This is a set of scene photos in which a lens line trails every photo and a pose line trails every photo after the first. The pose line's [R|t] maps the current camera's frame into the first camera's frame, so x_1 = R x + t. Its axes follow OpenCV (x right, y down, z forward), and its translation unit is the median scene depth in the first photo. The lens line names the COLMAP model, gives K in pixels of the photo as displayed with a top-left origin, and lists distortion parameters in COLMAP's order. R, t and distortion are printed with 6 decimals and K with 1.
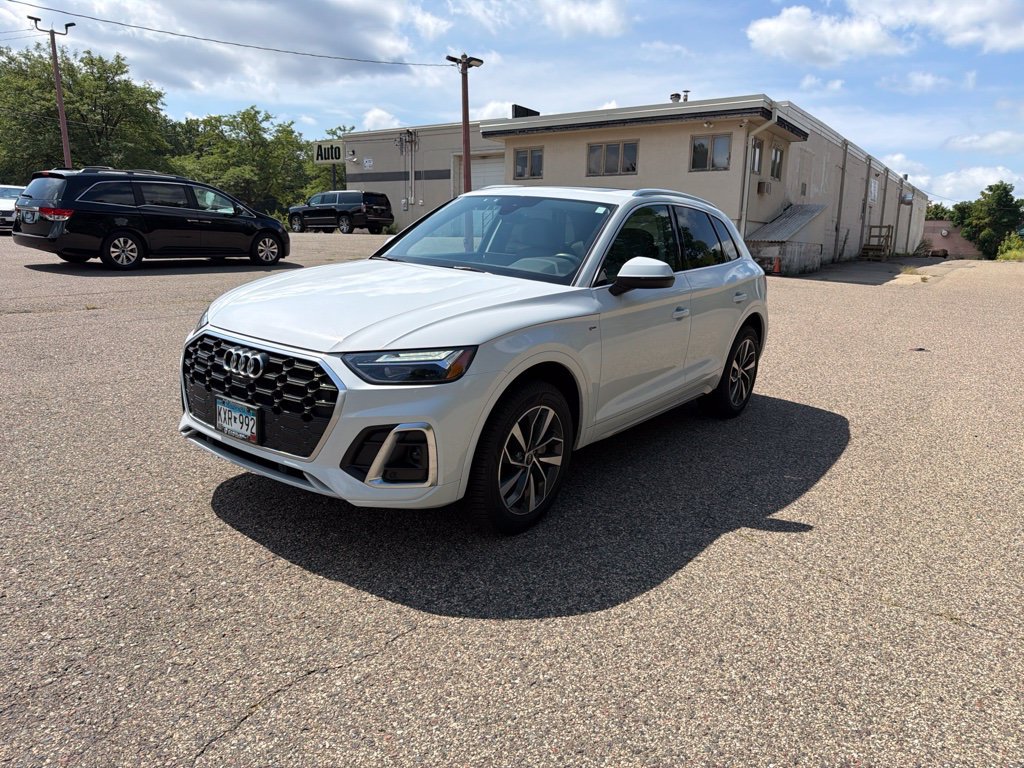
lens RADIAL K [[713.8, 0, 508.9], [0, 713.8, 388.2], [0, 0, 1]] dist [0.071970, -0.105941]
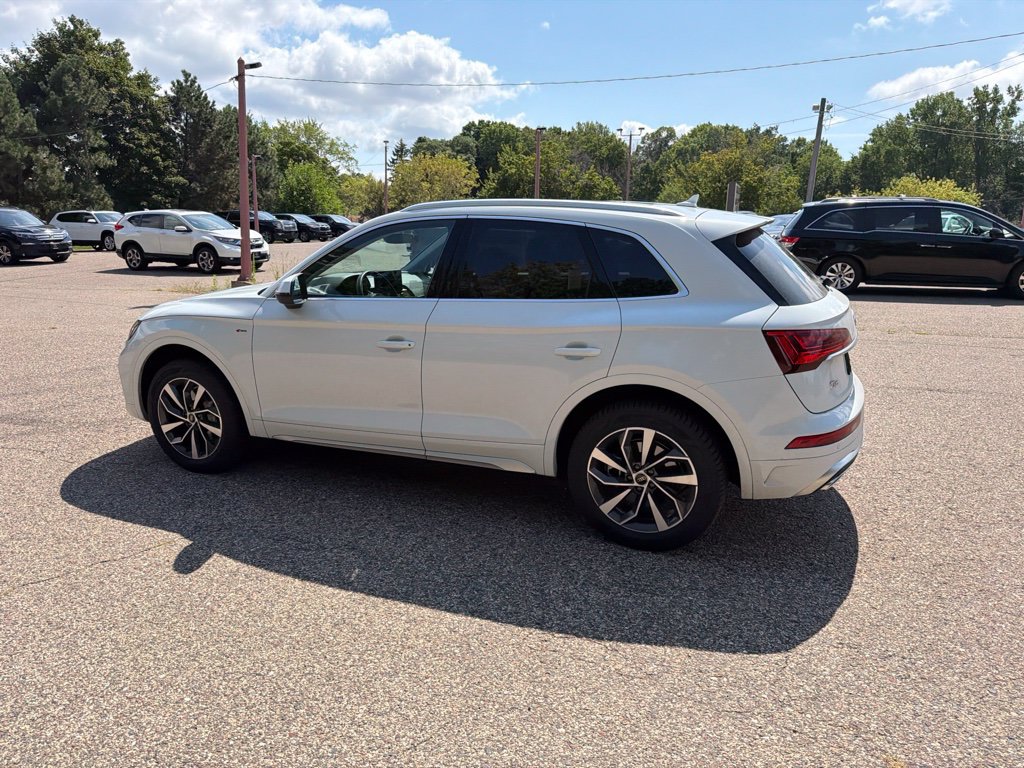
lens RADIAL K [[717.7, 0, 509.0], [0, 717.7, 386.1], [0, 0, 1]] dist [0.037998, -0.046340]
pose [[0.238773, 0.173709, -0.955412, 0.372391], [-0.212377, 0.969394, 0.123174, -0.064565], [0.947567, 0.173497, 0.268356, 0.305984]]
